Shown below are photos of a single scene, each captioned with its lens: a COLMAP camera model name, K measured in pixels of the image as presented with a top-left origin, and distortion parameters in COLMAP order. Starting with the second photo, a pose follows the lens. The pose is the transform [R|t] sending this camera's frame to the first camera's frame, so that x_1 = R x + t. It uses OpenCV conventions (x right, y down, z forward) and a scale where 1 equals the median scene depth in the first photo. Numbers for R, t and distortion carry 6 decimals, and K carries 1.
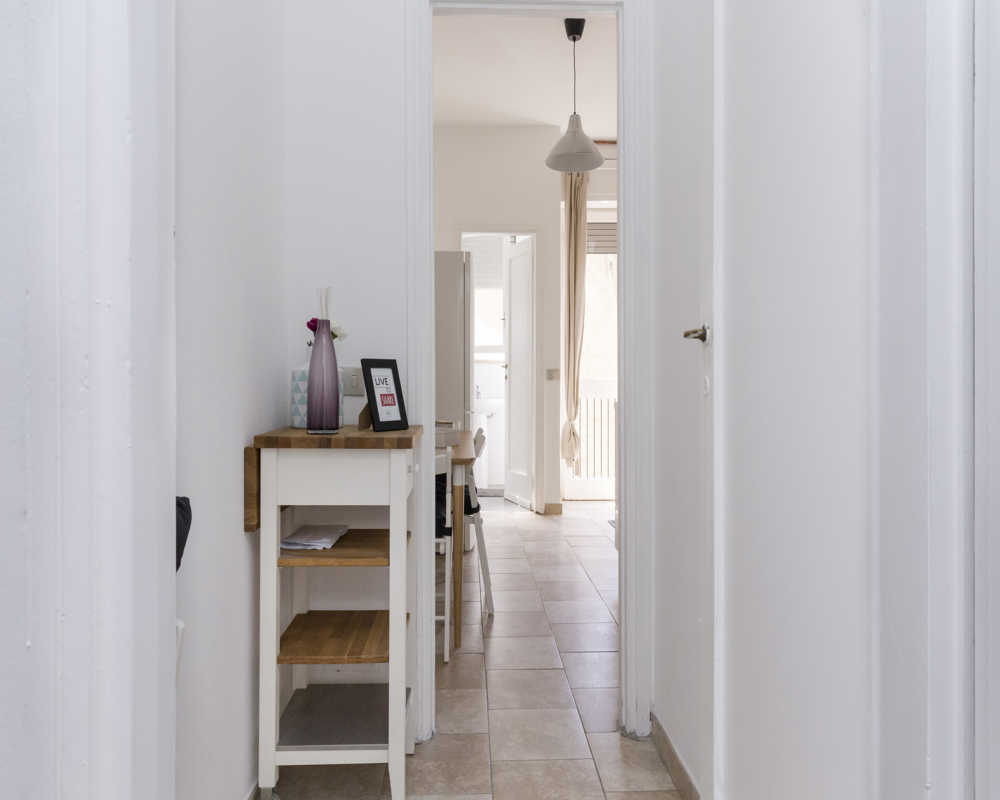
lens RADIAL K [[677.1, 0, 528.3], [0, 677.1, 372.9], [0, 0, 1]] dist [-0.004309, 0.012711]
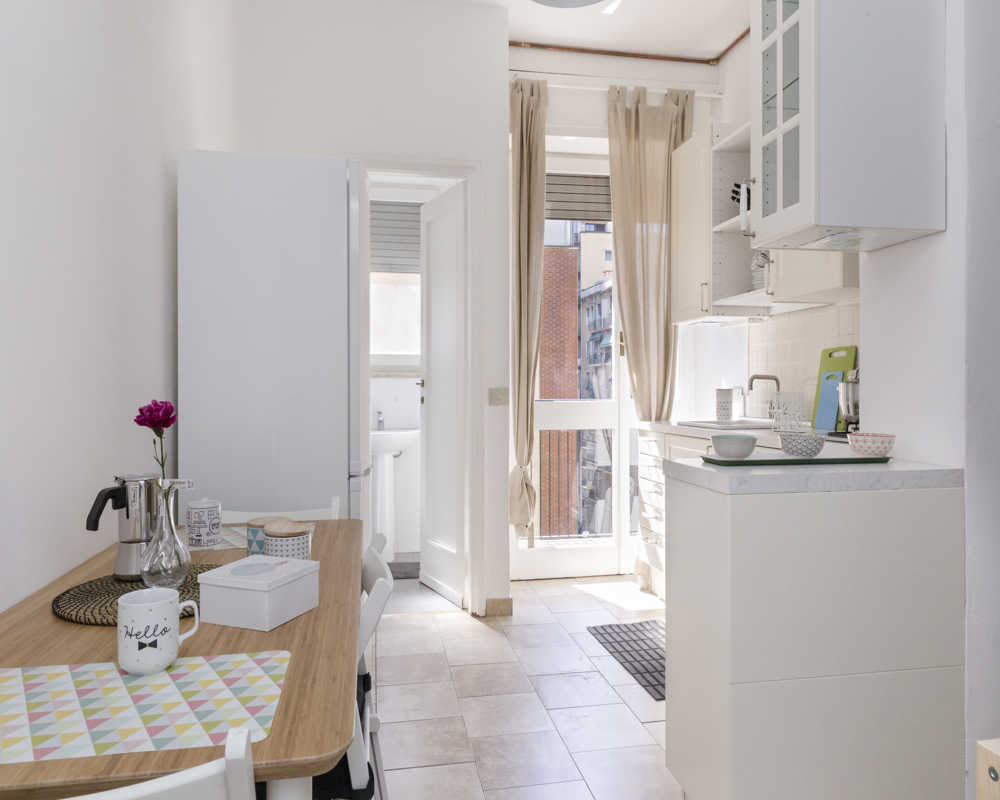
lens RADIAL K [[677.1, 0, 497.9], [0, 677.1, 393.9], [0, 0, 1]] dist [-0.004309, 0.012711]
pose [[0.995697, -0.002438, 0.092635, -0.031740], [0.001542, 0.999951, 0.009741, -0.009185], [-0.092654, -0.009556, 0.995652, 0.513716]]
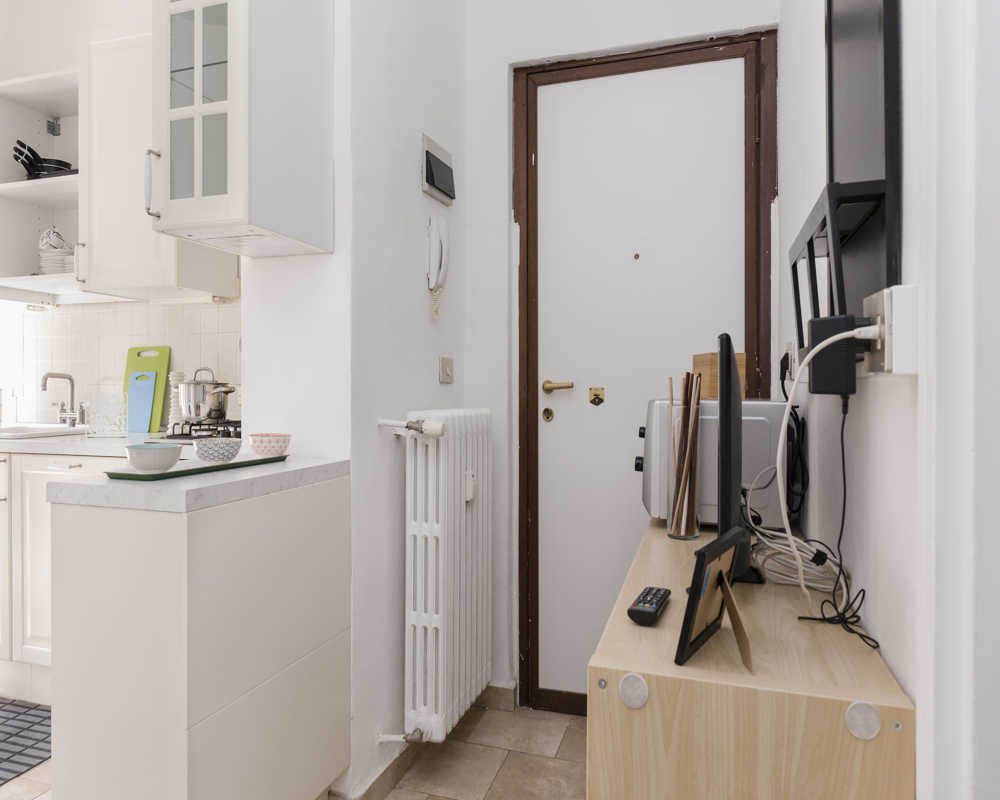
lens RADIAL K [[677.1, 0, 476.9], [0, 677.1, 396.9], [0, 0, 1]] dist [-0.004309, 0.012711]
pose [[0.406234, -0.005214, 0.913754, -0.107986], [-0.009170, 0.999910, 0.009783, -0.009492], [-0.913723, -0.012353, 0.406150, 0.613306]]
